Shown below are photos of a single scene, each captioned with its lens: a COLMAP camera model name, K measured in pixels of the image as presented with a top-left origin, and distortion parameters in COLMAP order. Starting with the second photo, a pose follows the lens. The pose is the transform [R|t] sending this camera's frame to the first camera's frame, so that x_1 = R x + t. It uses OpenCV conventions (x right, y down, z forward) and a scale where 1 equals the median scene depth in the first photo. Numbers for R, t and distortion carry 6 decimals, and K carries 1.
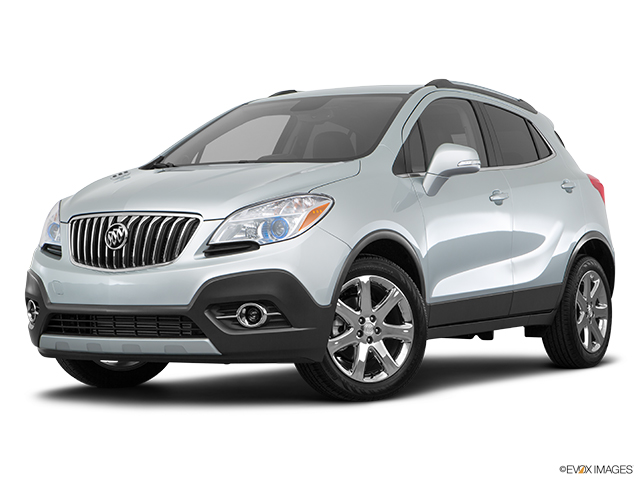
lens RADIAL K [[1548.8, 0, 316.9], [0, 1548.8, 237.6], [0, 0, 1]] dist [0.282382, 0.000000]
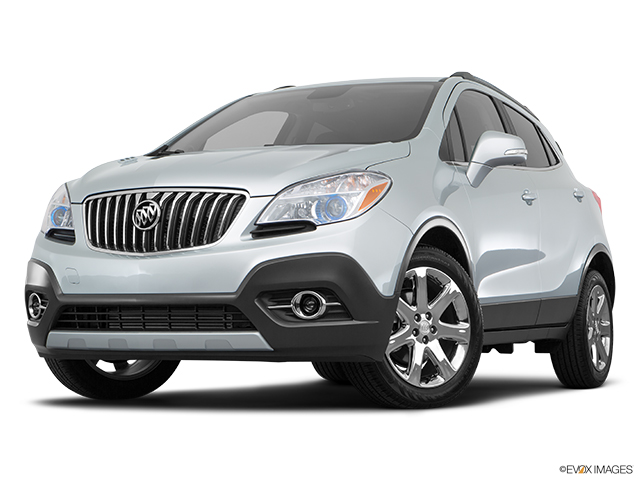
lens RADIAL K [[1410.3, 0, 324.4], [0, 1410.3, 239.4], [0, 0, 1]] dist [0.208117, 0.000000]
pose [[0.994220, 0.014673, 0.106355, -0.110115], [-0.009644, 0.998817, -0.047652, 0.047619], [-0.106928, 0.046351, 0.993186, 0.200853]]
